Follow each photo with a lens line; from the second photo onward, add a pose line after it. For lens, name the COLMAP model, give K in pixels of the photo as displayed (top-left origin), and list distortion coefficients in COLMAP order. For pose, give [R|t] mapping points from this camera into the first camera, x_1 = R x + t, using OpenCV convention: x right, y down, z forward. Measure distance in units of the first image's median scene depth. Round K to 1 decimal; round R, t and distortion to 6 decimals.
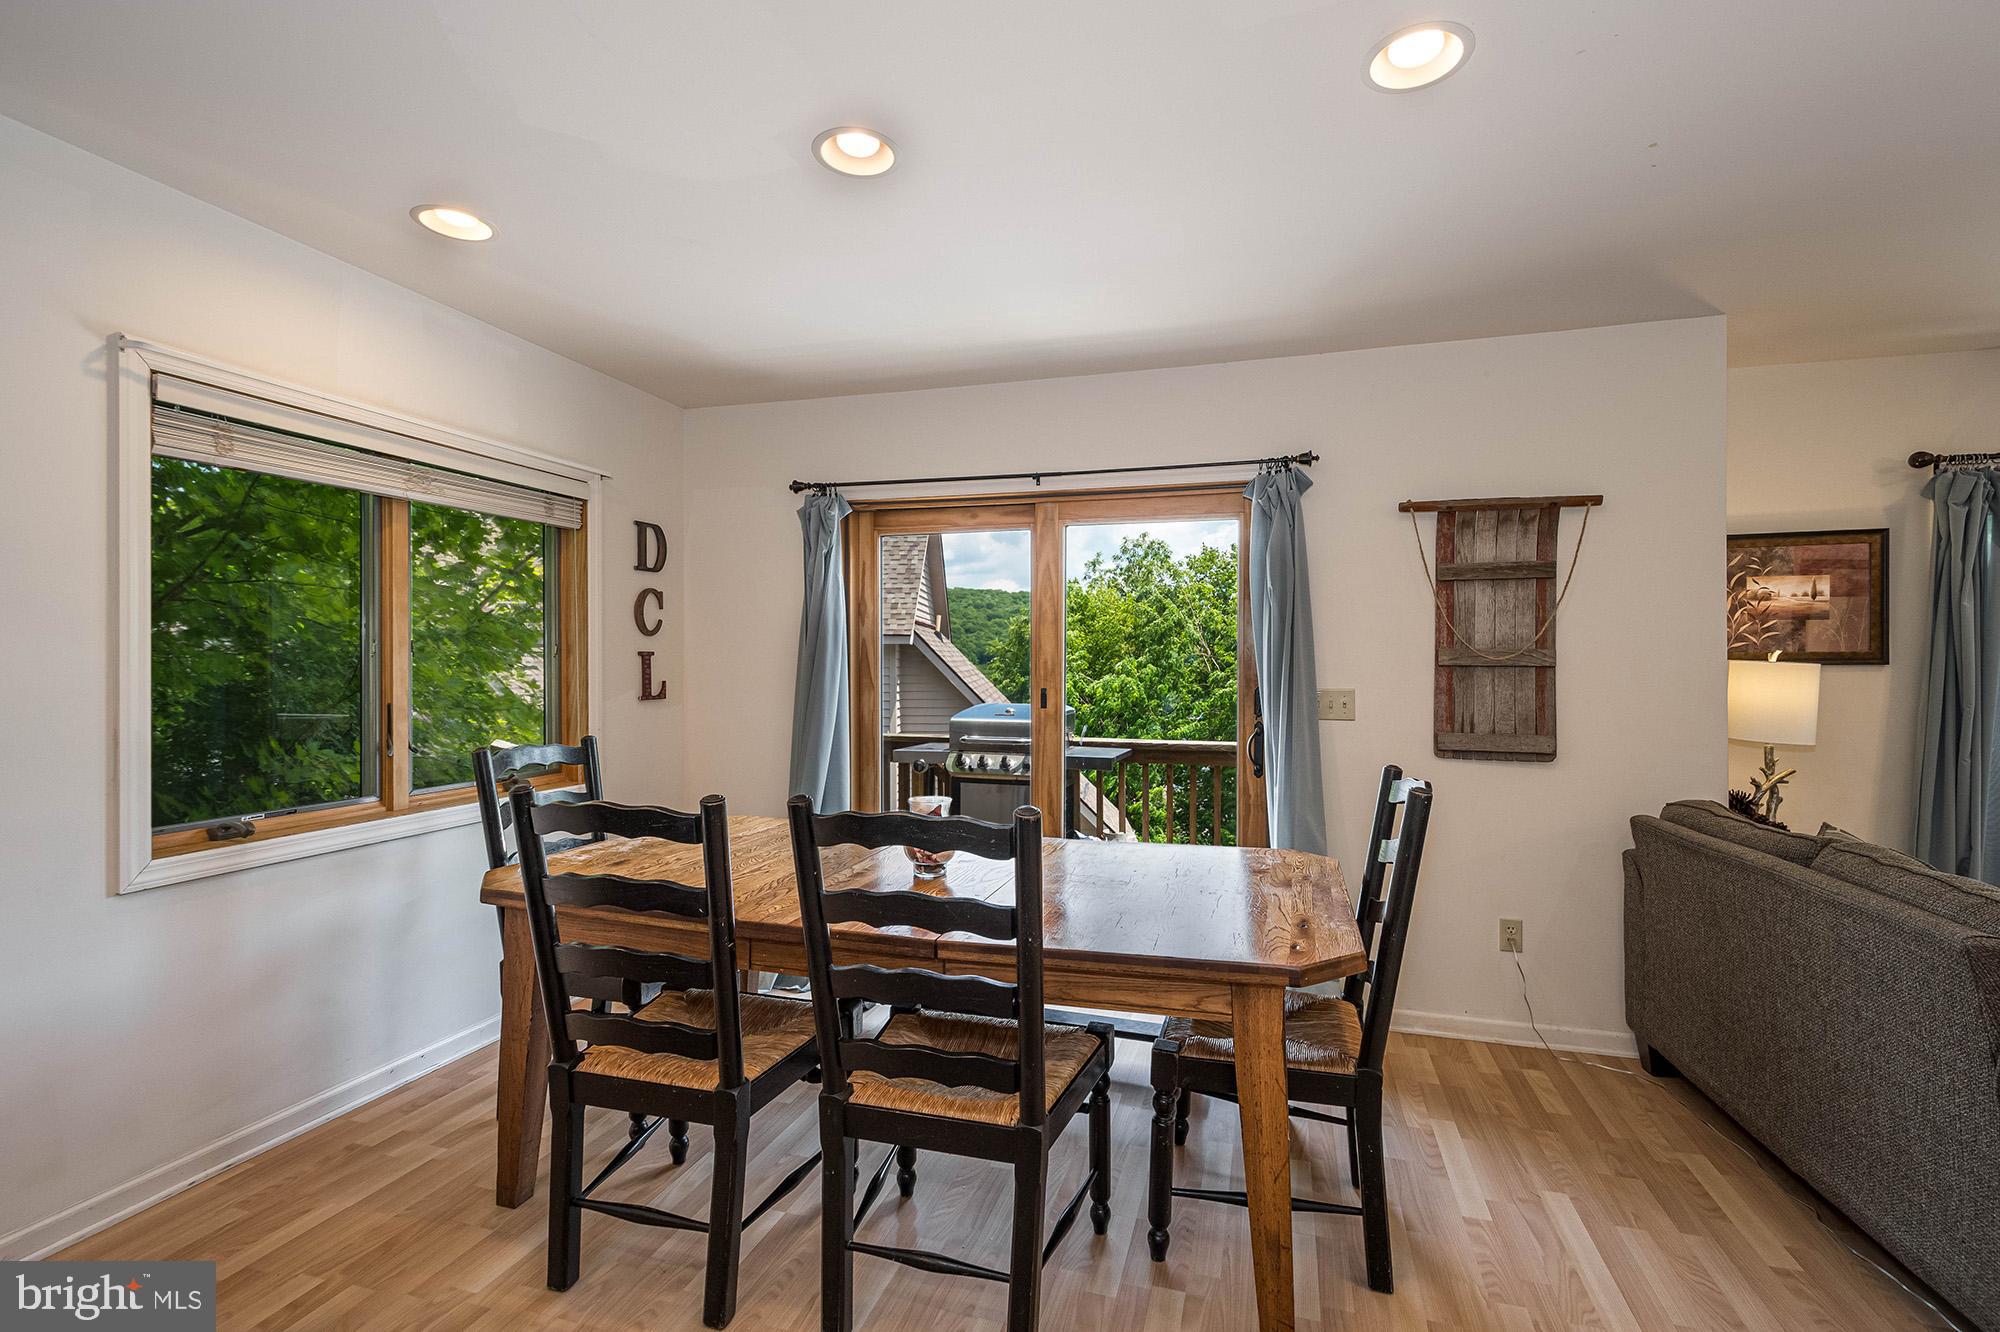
lens RADIAL K [[871.7, 0, 1008.5], [0, 871.7, 661.3], [0, 0, 1]] dist [0.000443, -0.000241]
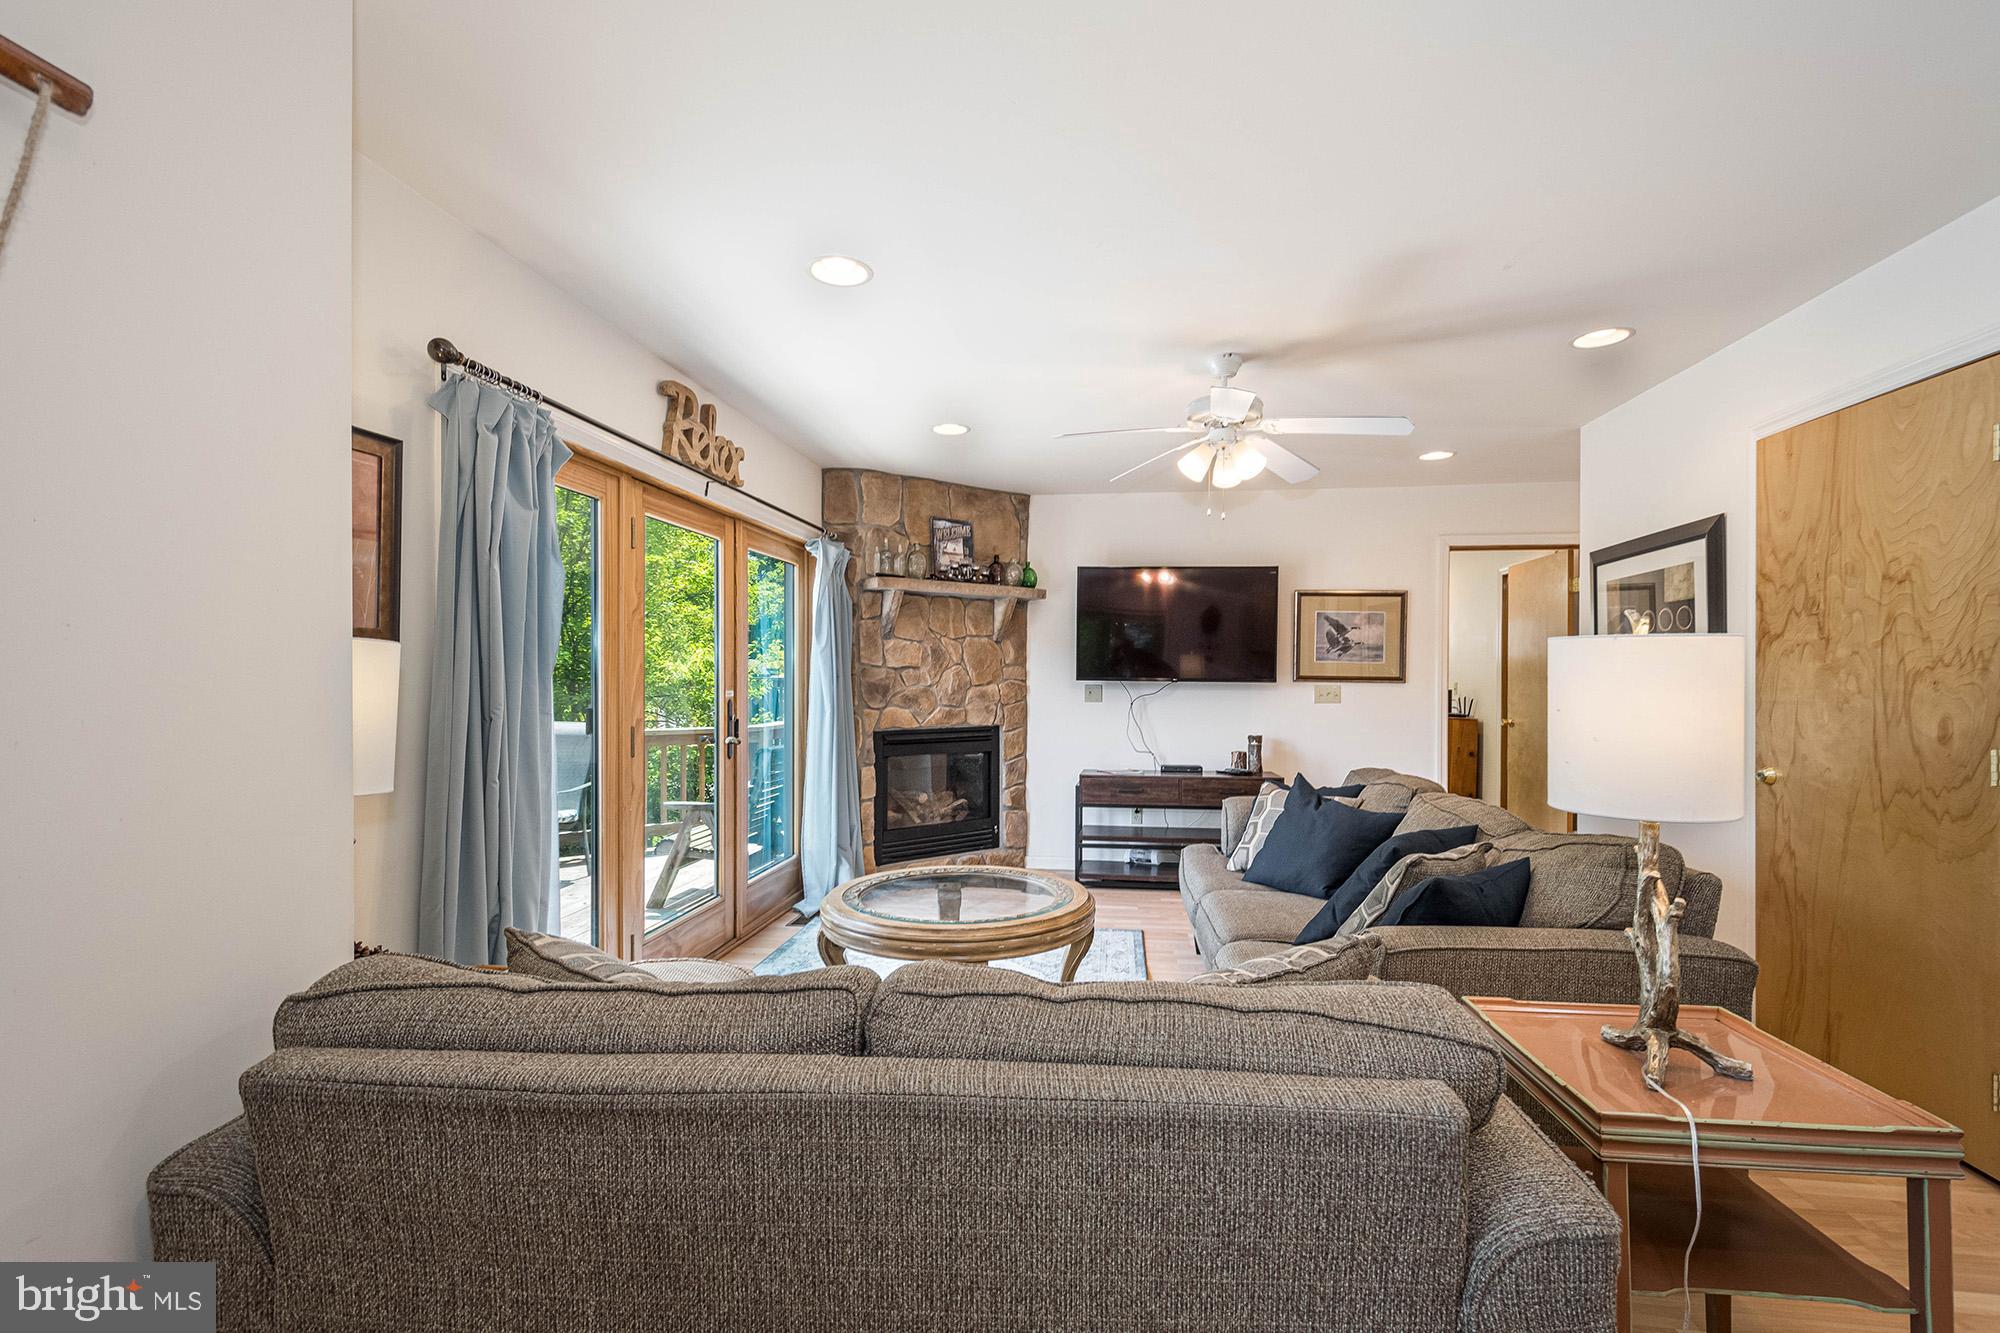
lens RADIAL K [[871.7, 0, 1008.5], [0, 871.7, 661.8], [0, 0, 1]] dist [0.000443, -0.000241]
pose [[-0.180513, -0.001194, 0.983572, 0.303660], [0.004092, 0.999990, 0.001965, 0.012608], [-0.983564, 0.004379, -0.180507, 0.704769]]
